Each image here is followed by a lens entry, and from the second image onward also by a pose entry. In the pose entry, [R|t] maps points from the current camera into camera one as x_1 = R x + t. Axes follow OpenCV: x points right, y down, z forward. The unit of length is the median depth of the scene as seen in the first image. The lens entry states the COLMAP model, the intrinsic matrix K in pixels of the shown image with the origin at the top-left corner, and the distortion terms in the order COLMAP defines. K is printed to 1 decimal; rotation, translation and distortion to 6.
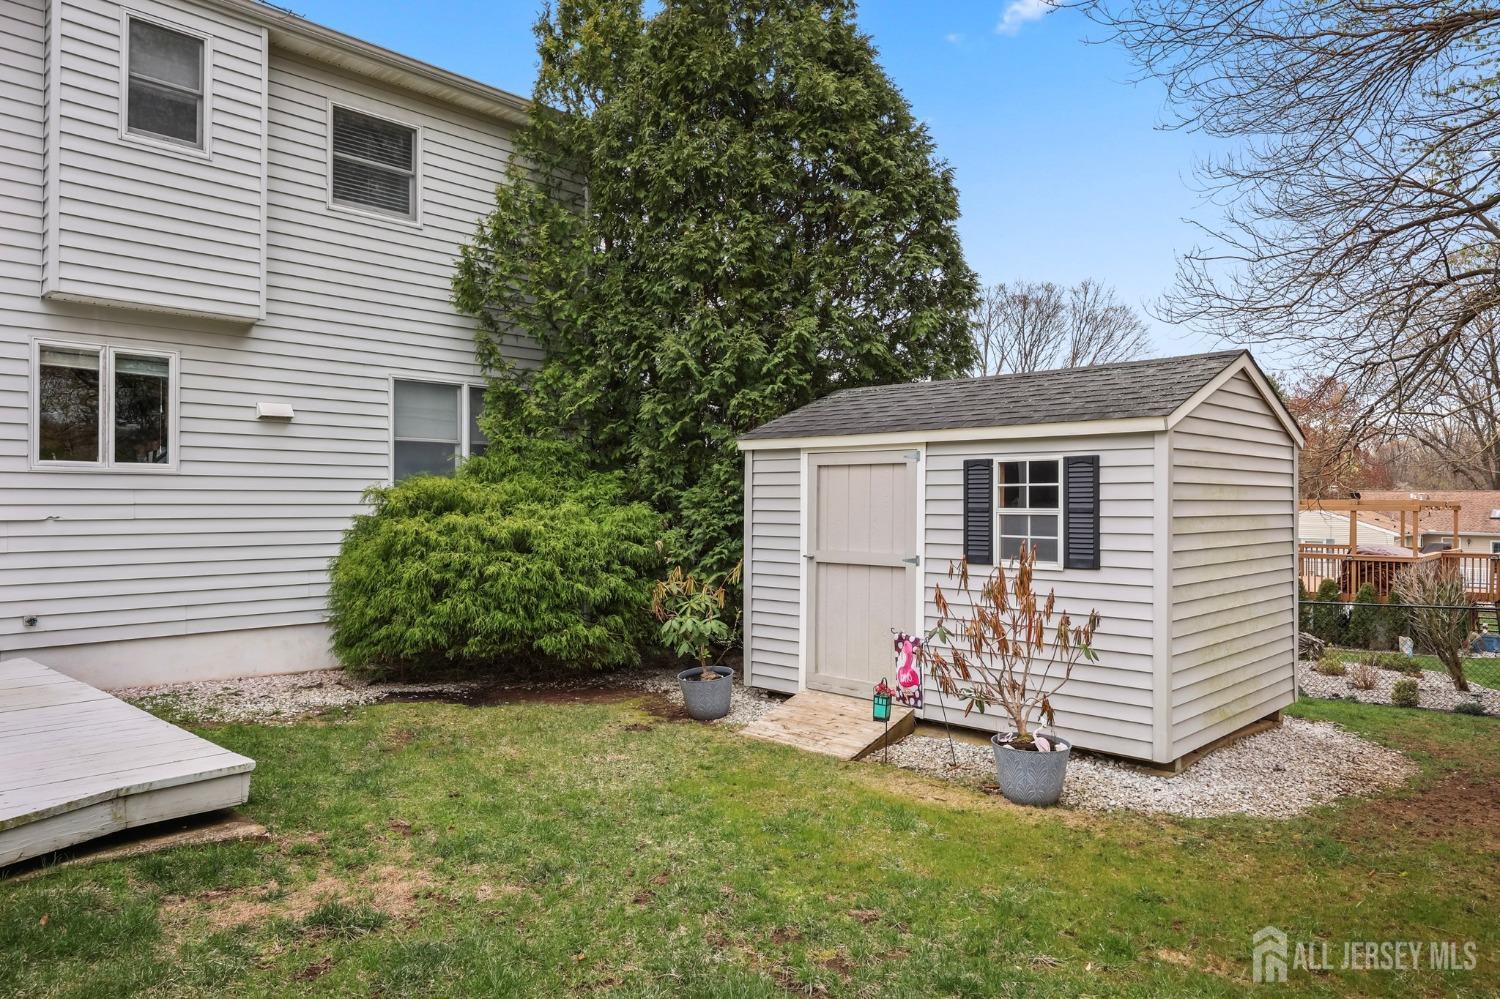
lens RADIAL K [[974.6, 0, 753.8], [0, 974.6, 499.6], [0, 0, 1]] dist [-0.005197, -0.000735]
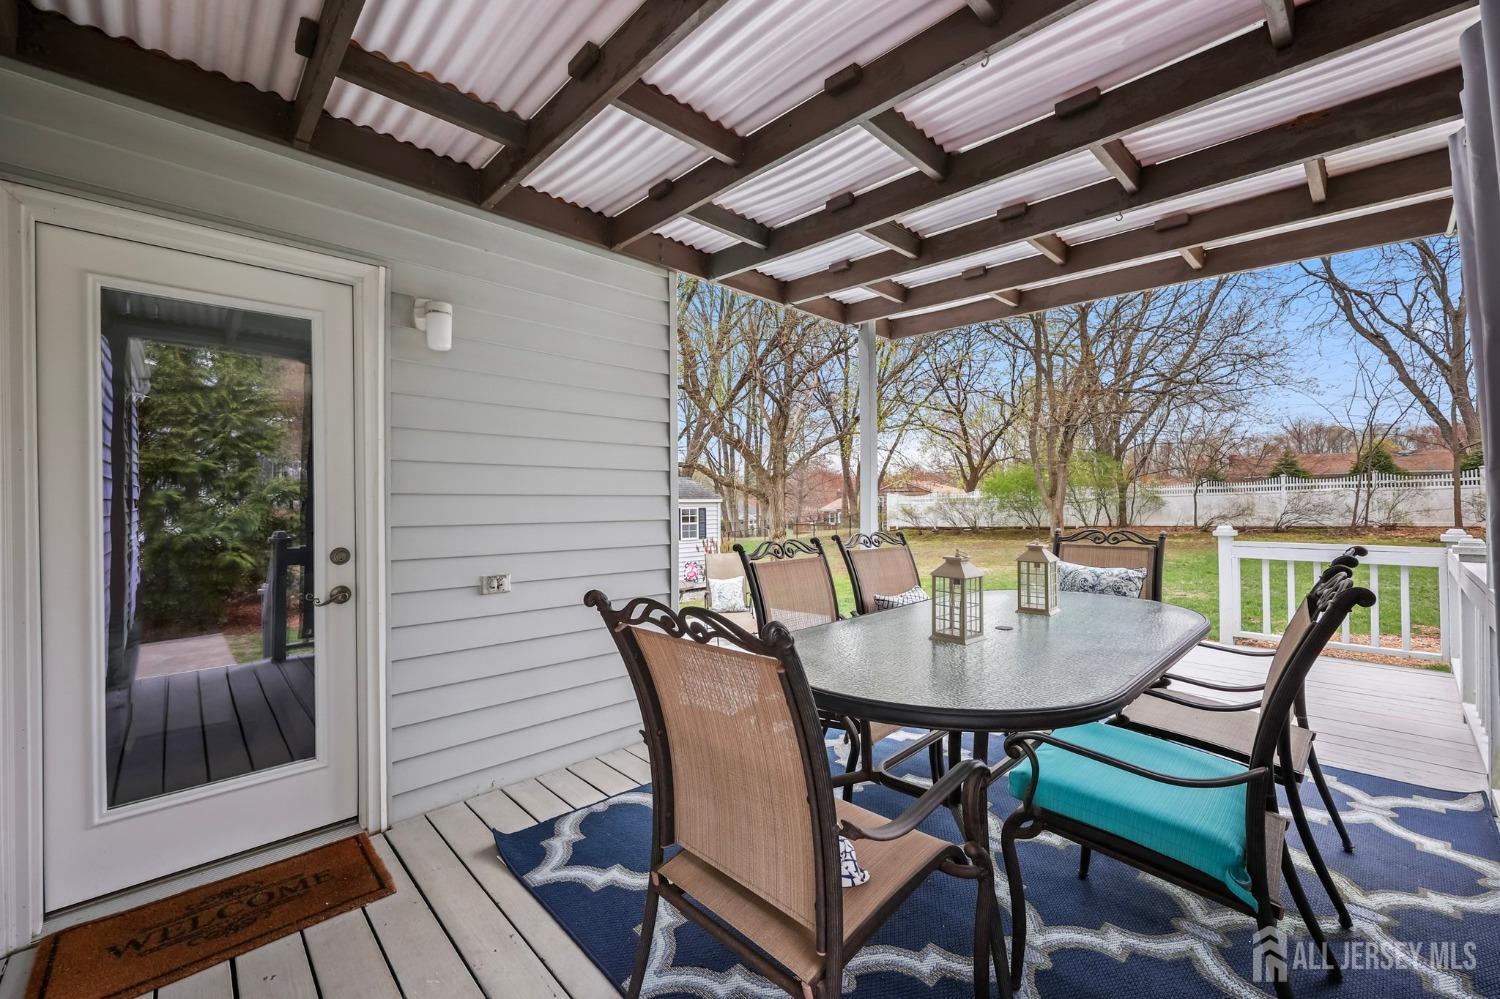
lens RADIAL K [[614.0, 0, 754.1], [0, 614.0, 498.5], [0, 0, 1]] dist [0.001974, 0.000122]
pose [[0.032420, 0.001097, 0.999474, -1.824267], [0.004590, 0.999989, -0.001247, -0.069558], [-0.999464, 0.004628, 0.032414, 0.640910]]
